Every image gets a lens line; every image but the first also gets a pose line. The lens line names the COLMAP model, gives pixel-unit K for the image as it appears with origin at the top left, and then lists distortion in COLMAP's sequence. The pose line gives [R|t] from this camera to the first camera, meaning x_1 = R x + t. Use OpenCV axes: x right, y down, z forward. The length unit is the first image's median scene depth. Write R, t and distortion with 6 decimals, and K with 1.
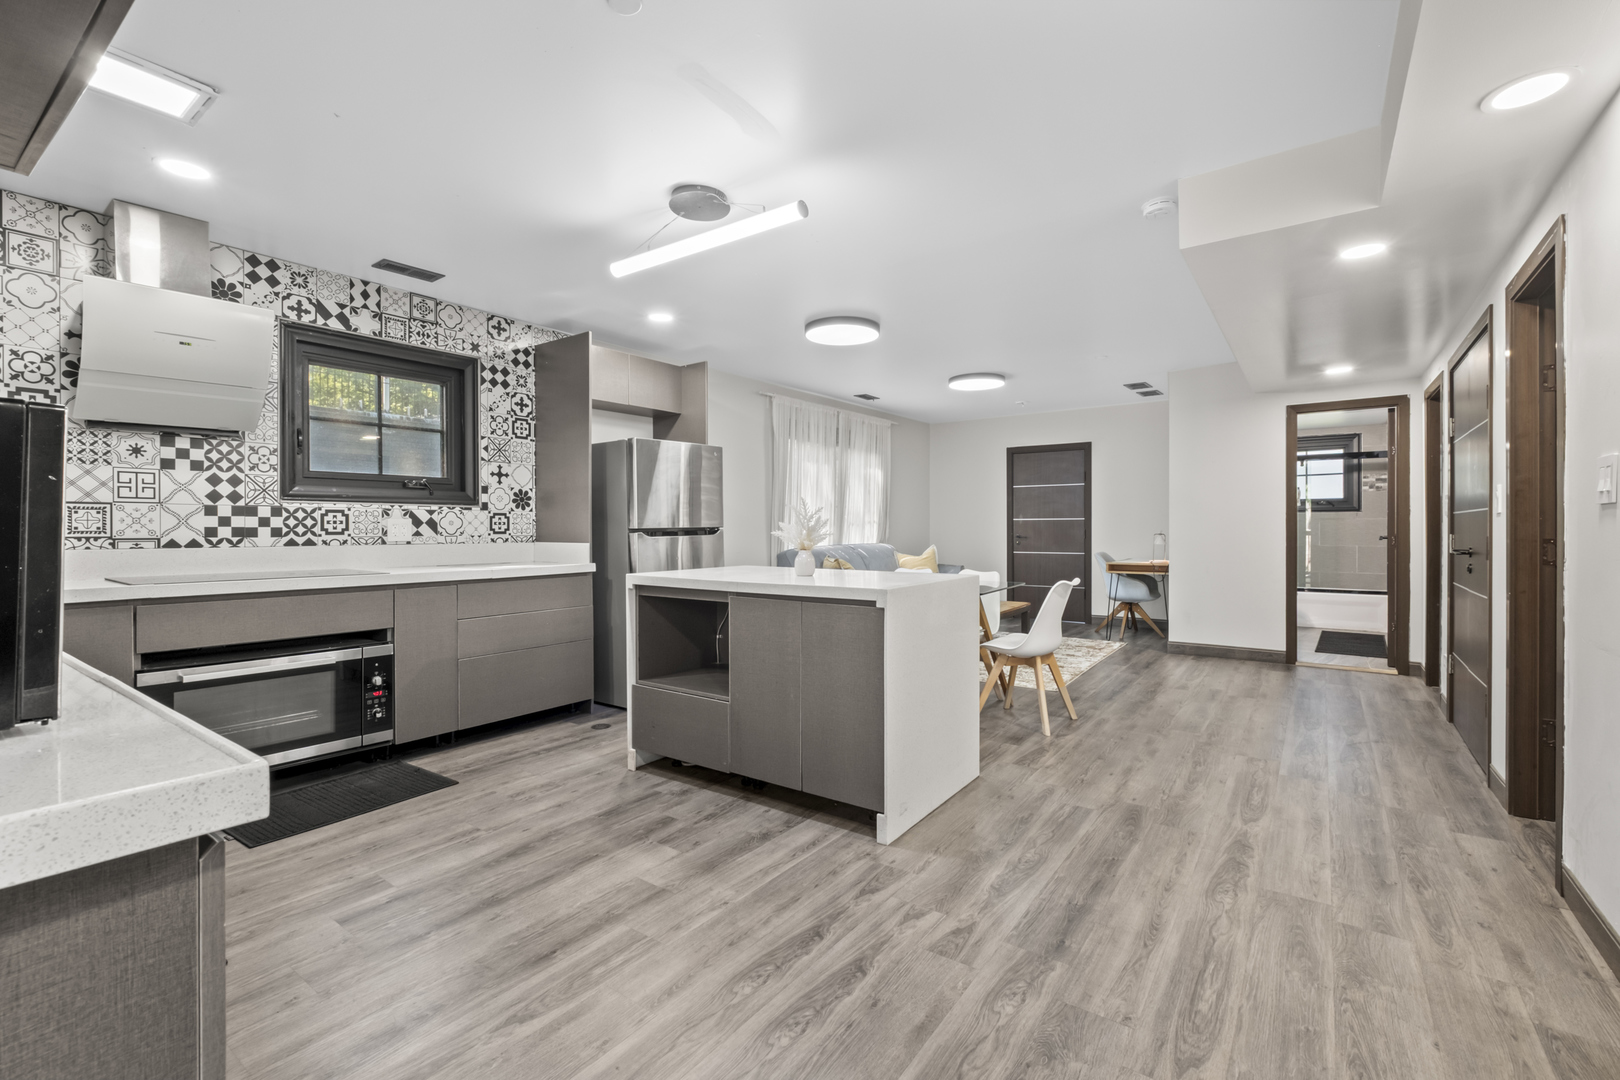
lens RADIAL K [[709.3, 0, 811.3], [0, 709.3, 531.9], [0, 0, 1]] dist [-0.004100, 0.000314]
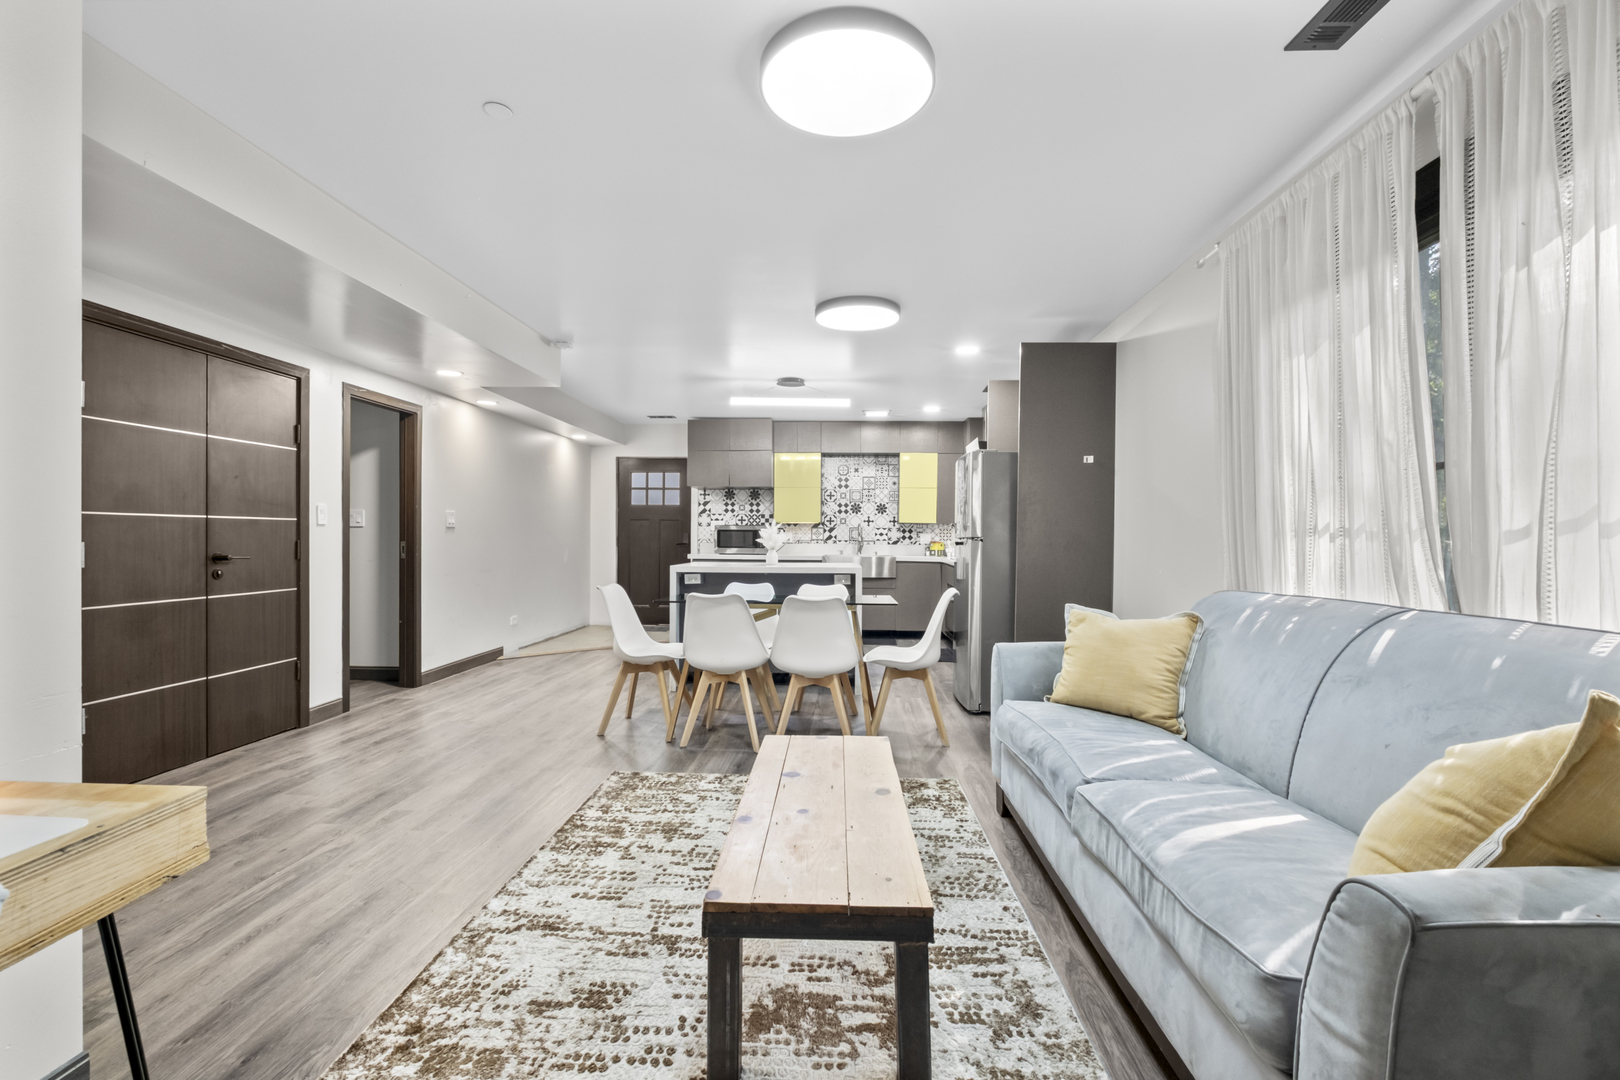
lens RADIAL K [[709.3, 0, 806.7], [0, 709.3, 541.9], [0, 0, 1]] dist [-0.004100, 0.000314]
pose [[-0.843746, -0.000820, -0.536743, 0.820213], [-0.009088, 0.999877, 0.012758, -0.015752], [0.536666, 0.015643, -0.843650, 2.471016]]
